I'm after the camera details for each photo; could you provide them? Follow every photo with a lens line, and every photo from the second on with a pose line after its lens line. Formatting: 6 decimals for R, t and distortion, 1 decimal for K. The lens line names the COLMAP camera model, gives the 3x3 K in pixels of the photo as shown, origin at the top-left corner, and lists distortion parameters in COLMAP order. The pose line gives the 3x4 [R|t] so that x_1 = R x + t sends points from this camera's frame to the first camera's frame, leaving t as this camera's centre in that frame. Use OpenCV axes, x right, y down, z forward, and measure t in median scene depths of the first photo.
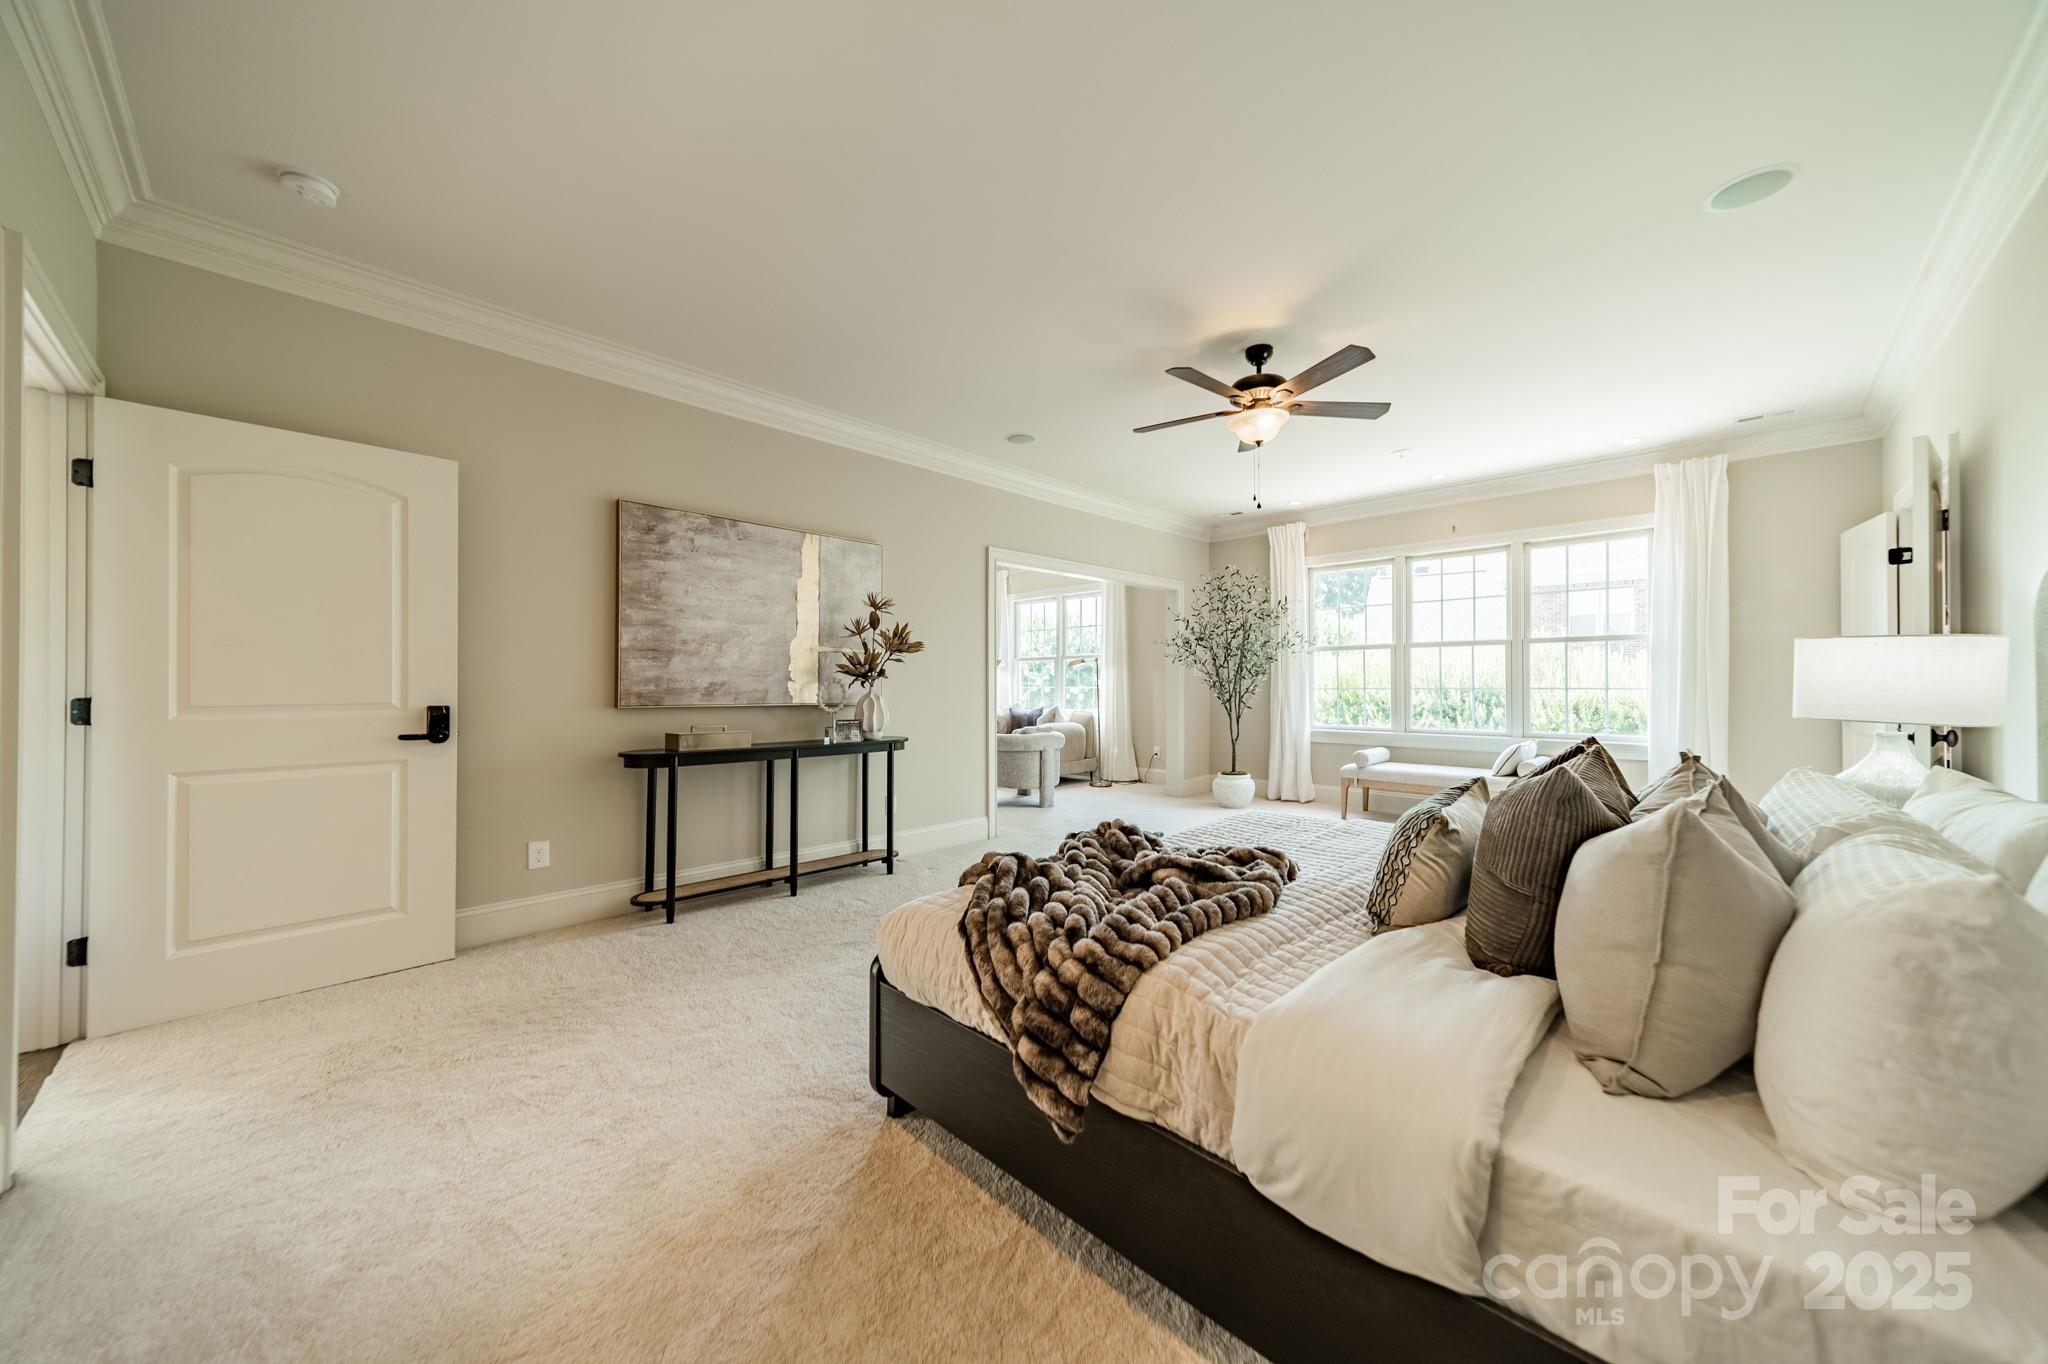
lens RADIAL K [[720.4, 0, 1032.0], [0, 720.4, 674.3], [0, 0, 1]] dist [0.006931, 0.000674]
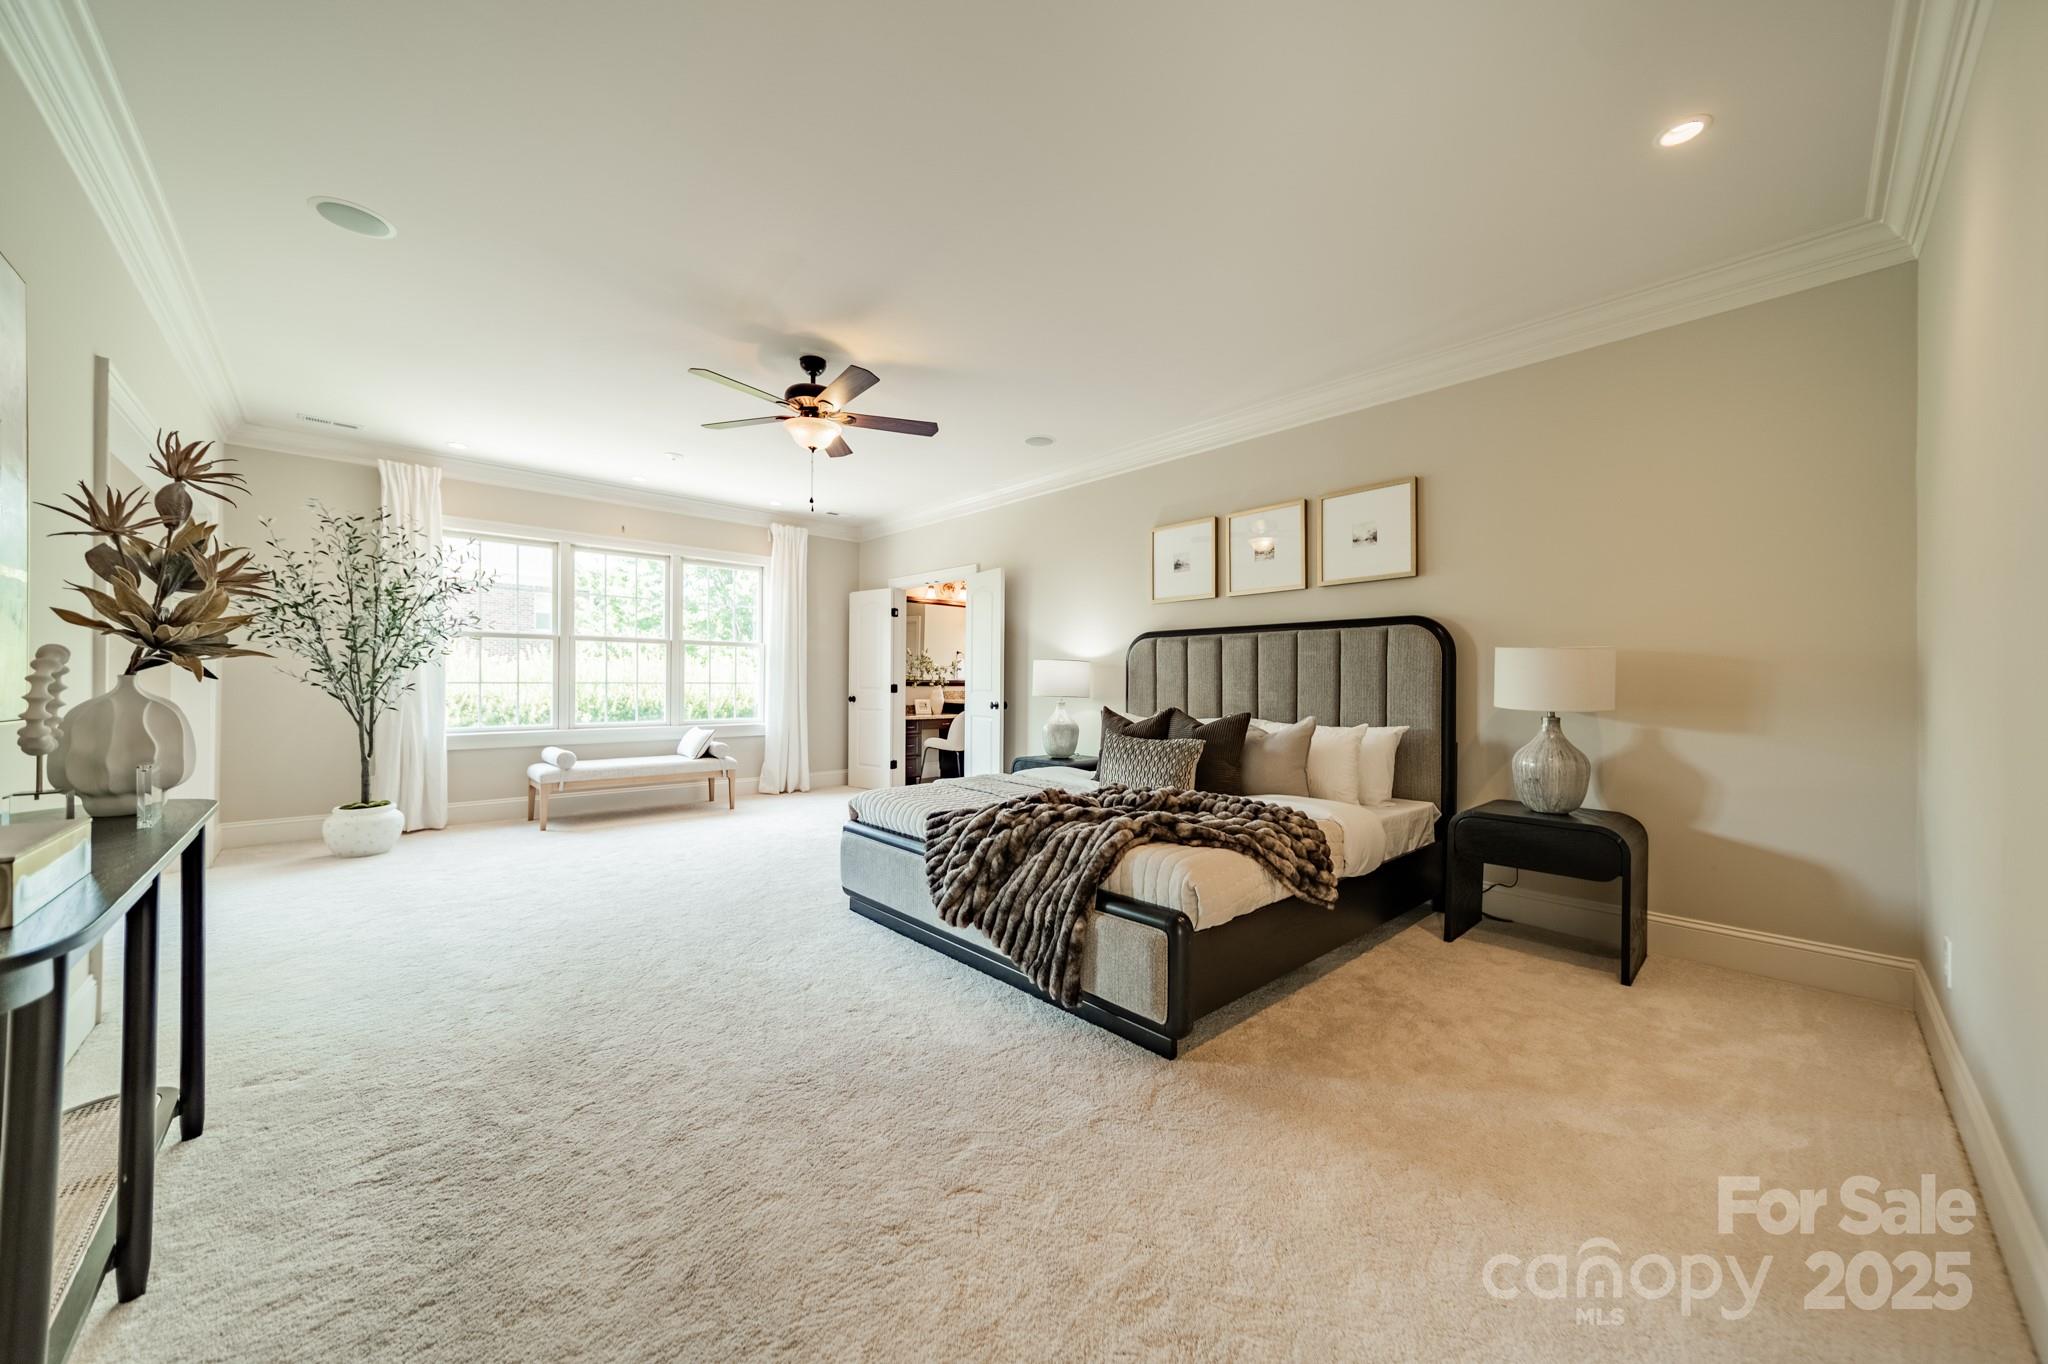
lens RADIAL K [[720.4, 0, 1019.4], [0, 720.4, 687.5], [0, 0, 1]] dist [0.006931, 0.000674]
pose [[0.061306, -0.004505, 0.998109, -0.417268], [-0.019568, 0.999792, 0.005714, 0.008385], [-0.997927, -0.019882, 0.061205, 0.366917]]
